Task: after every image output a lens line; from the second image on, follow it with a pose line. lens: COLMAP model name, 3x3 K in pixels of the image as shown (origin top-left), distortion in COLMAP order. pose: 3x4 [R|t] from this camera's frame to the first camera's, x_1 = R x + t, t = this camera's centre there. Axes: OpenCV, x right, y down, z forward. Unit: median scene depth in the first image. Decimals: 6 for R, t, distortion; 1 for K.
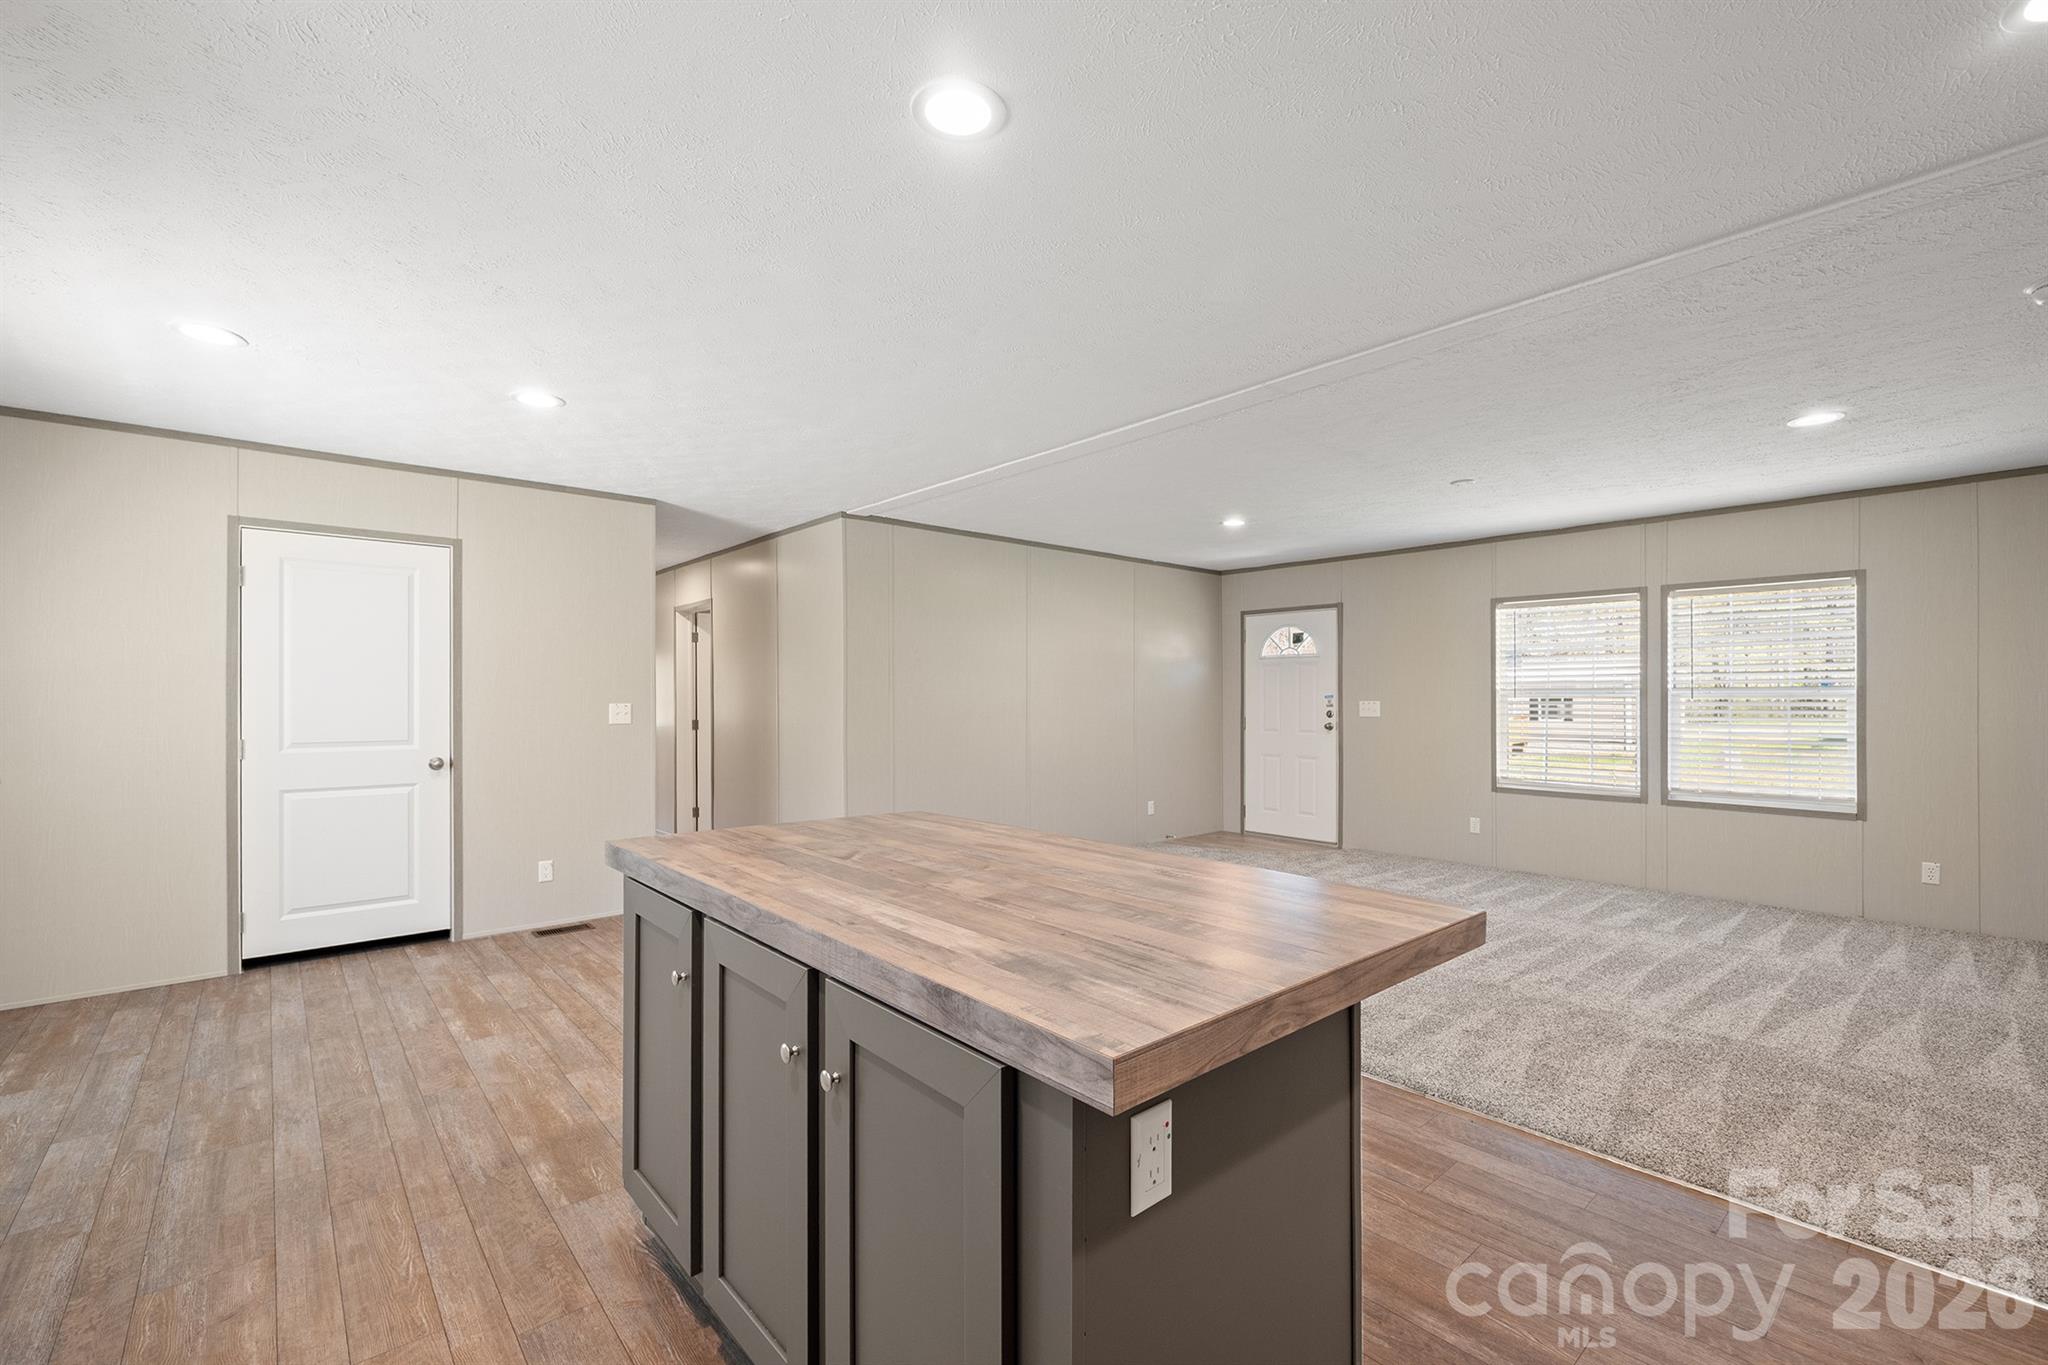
lens RADIAL K [[864.7, 0, 1026.7], [0, 864.7, 687.7], [0, 0, 1]] dist [-0.009834, -0.000339]
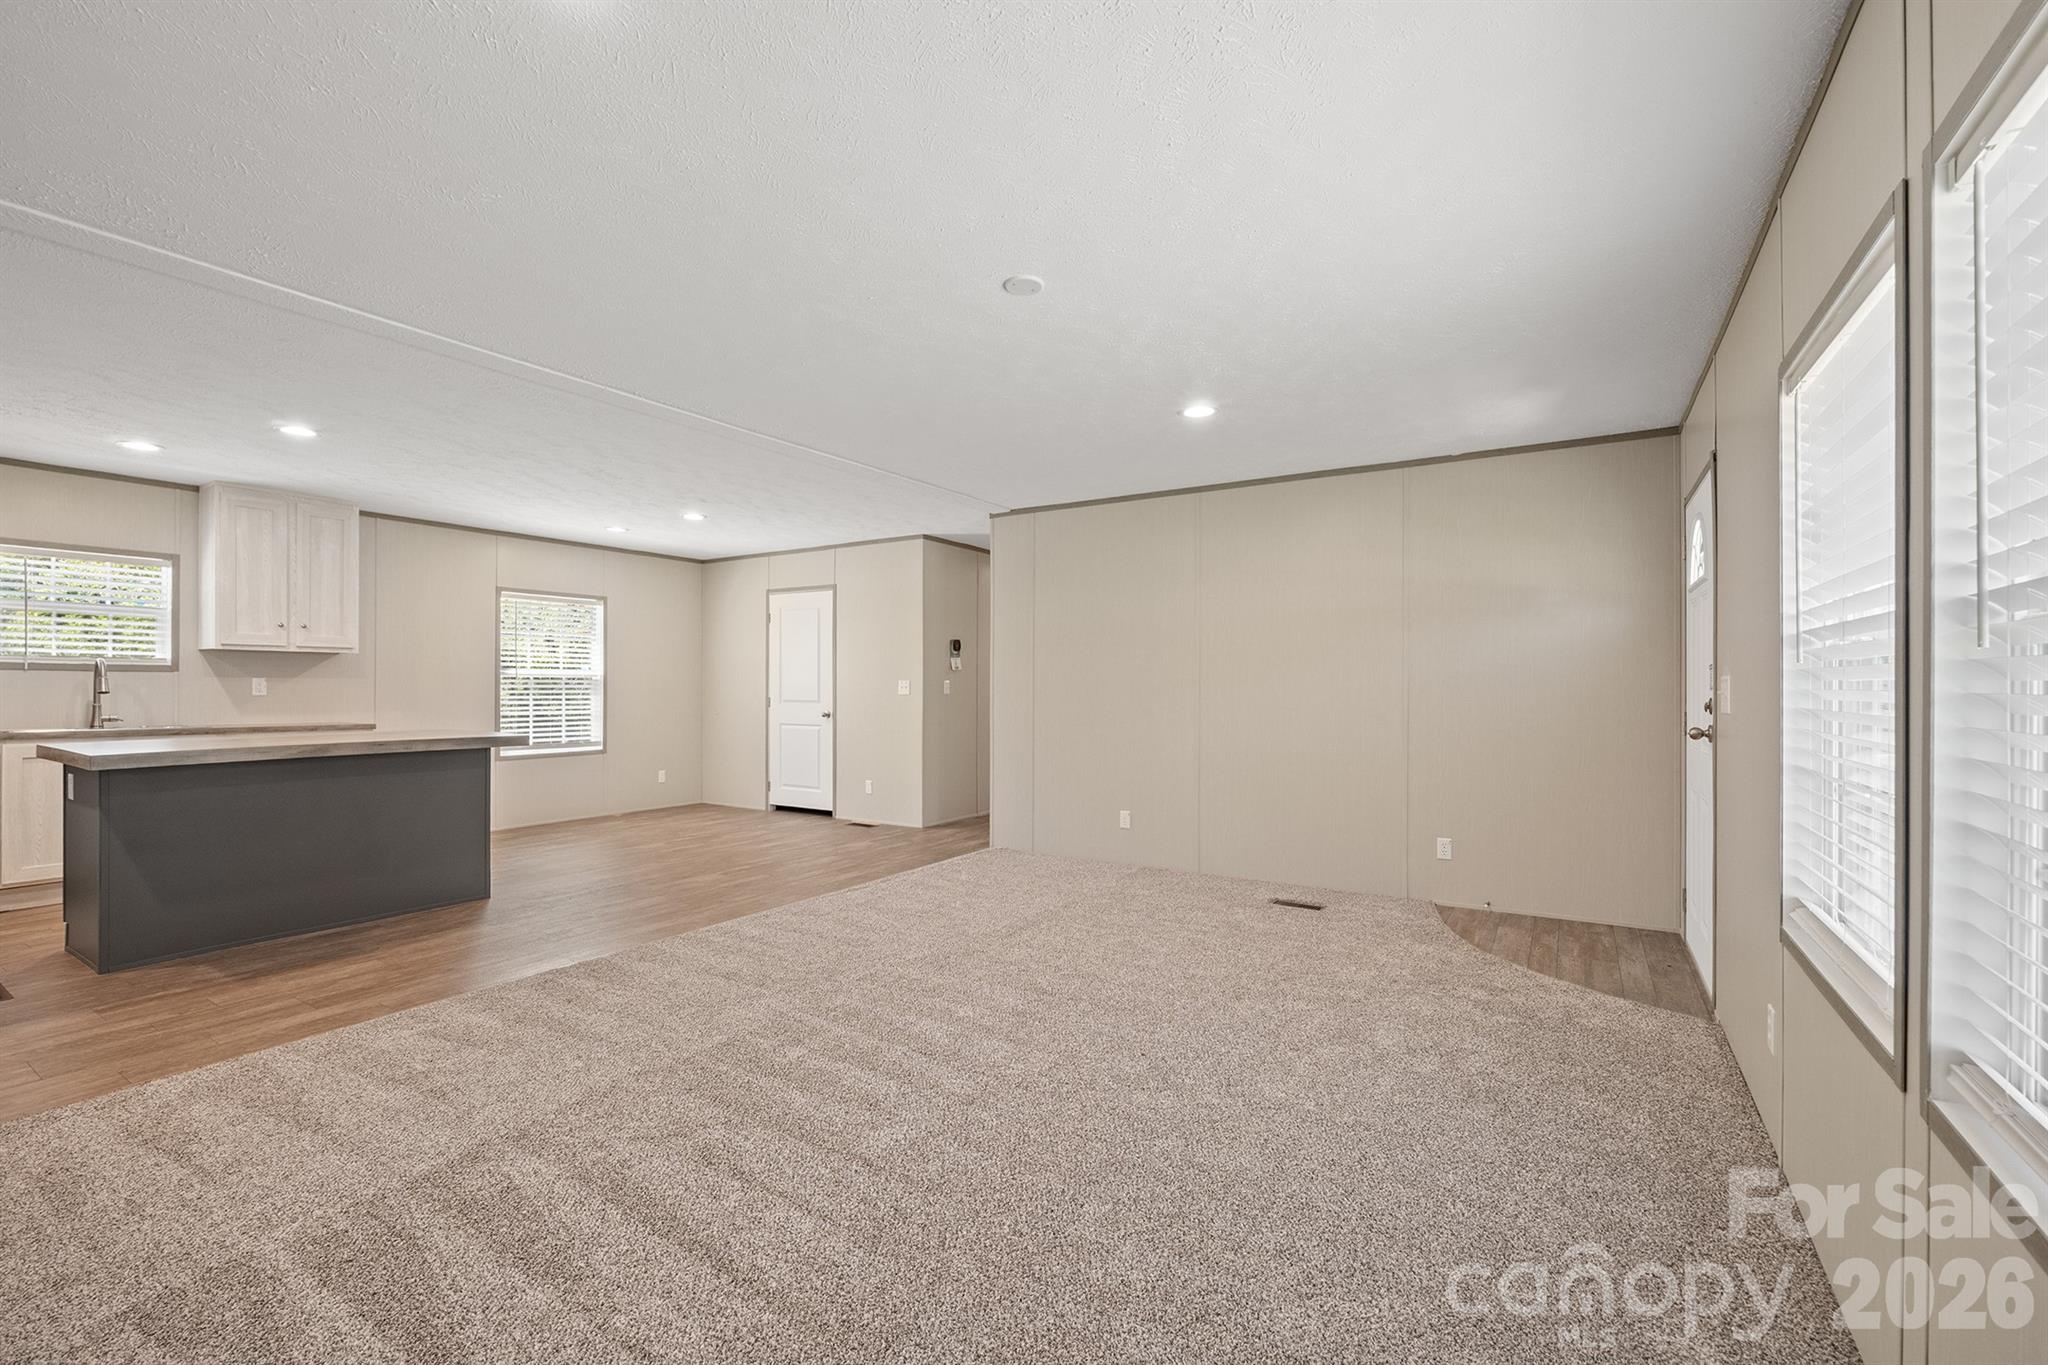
lens RADIAL K [[864.7, 0, 1026.7], [0, 864.7, 687.7], [0, 0, 1]] dist [-0.009834, -0.000339]
pose [[0.288591, 0.002611, -0.957449, 1.495756], [0.006399, 0.999969, 0.004656, 0.037976], [0.957431, -0.007470, 0.288566, 1.191180]]
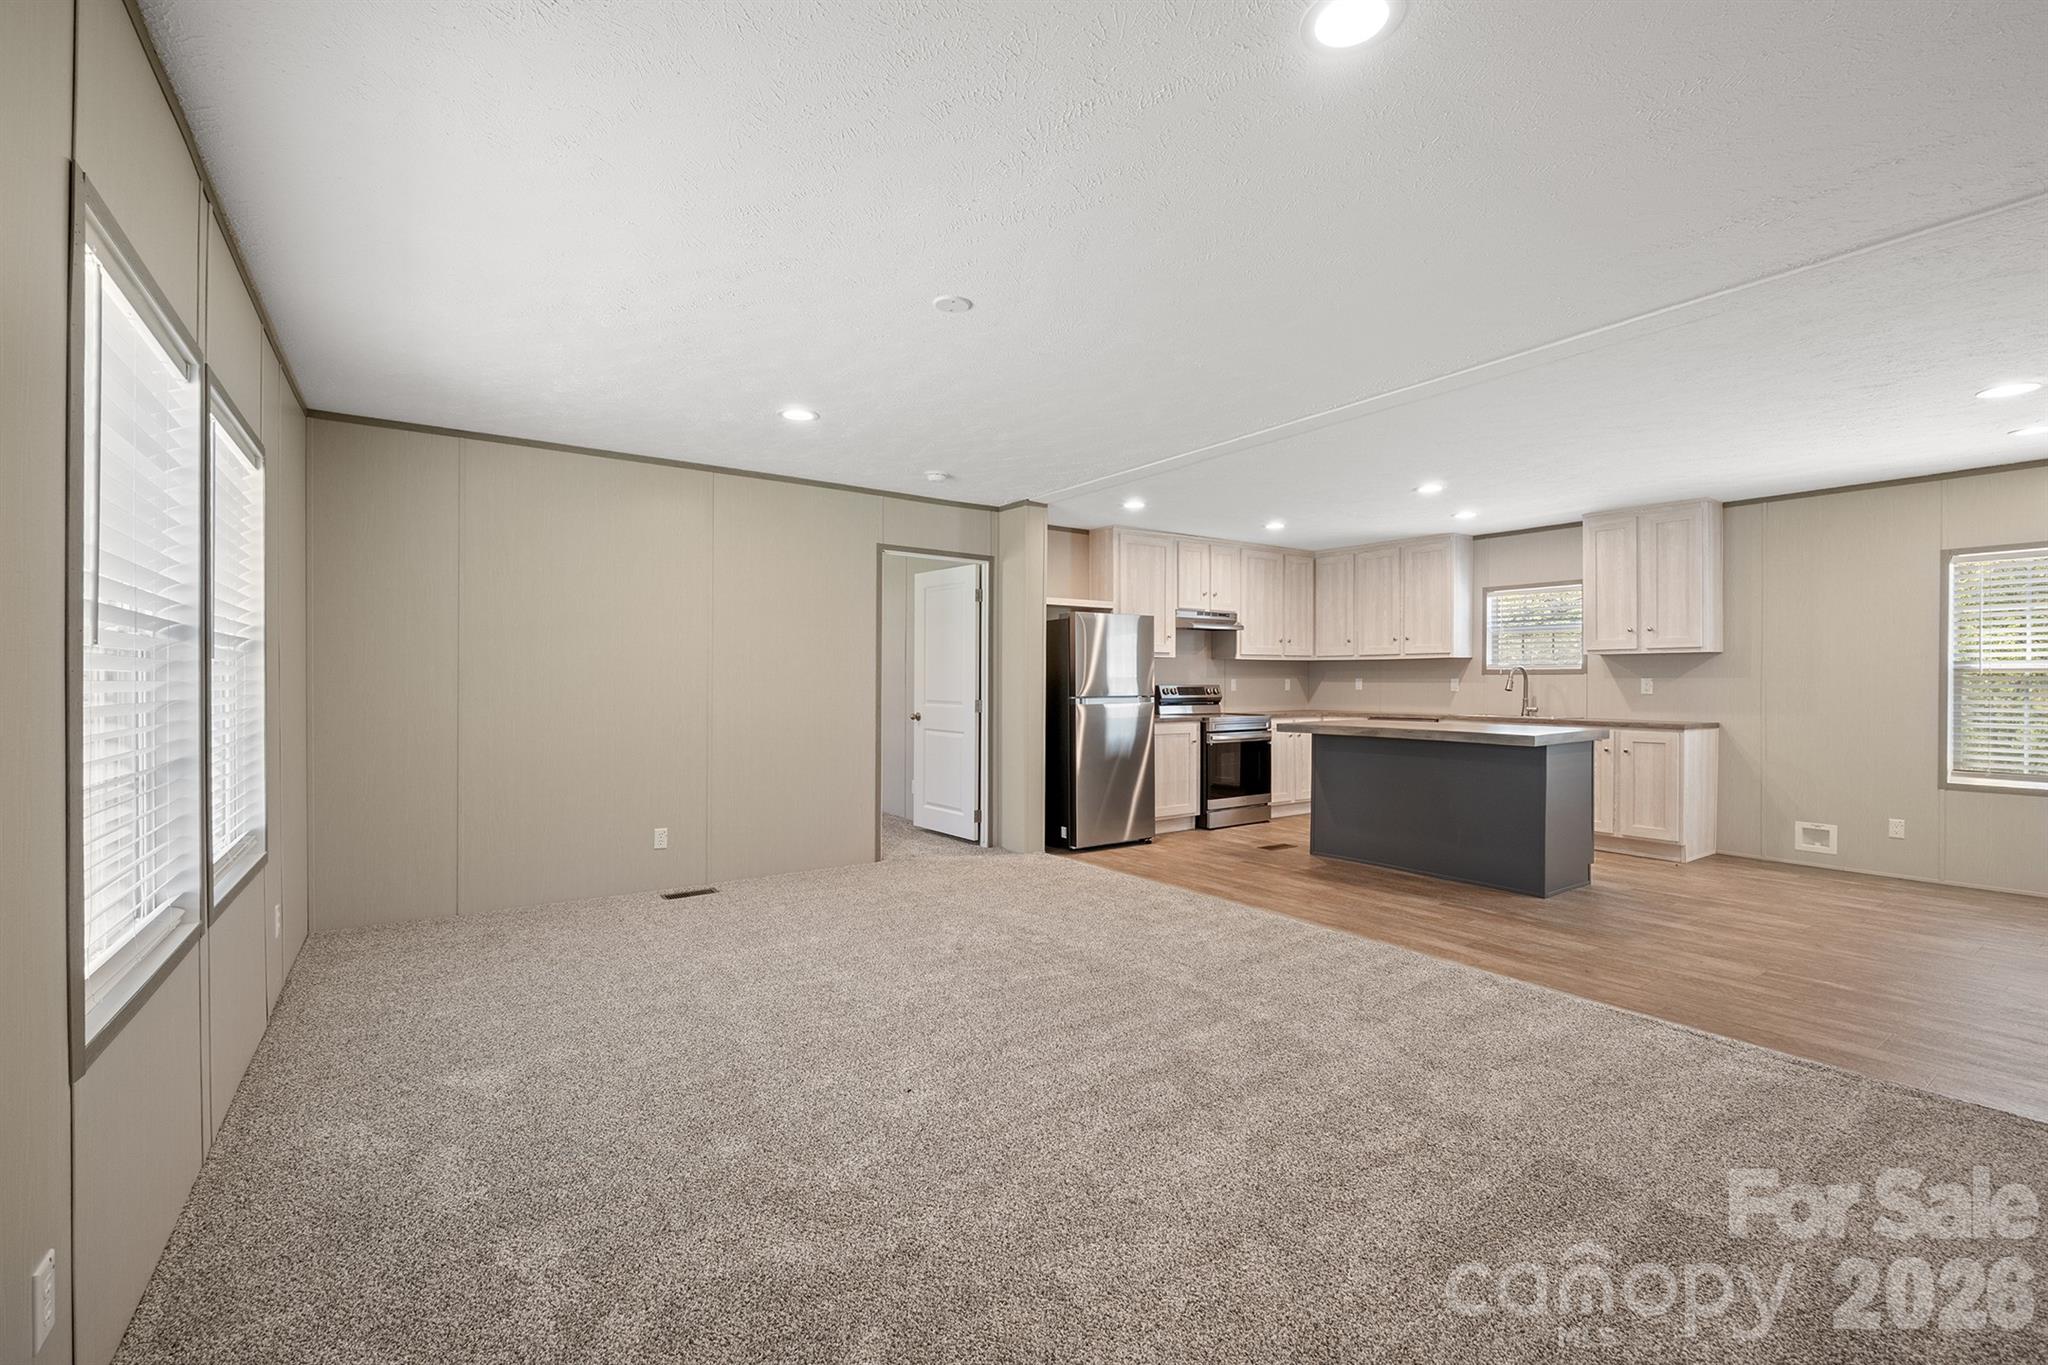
lens RADIAL K [[864.7, 0, 1026.7], [0, 864.7, 687.7], [0, 0, 1]] dist [-0.009834, -0.000339]
pose [[-0.993897, -0.002428, 0.110289, 0.550353], [-0.002939, 0.999986, -0.004470, 0.050019], [-0.110276, -0.004767, -0.993890, 2.269601]]
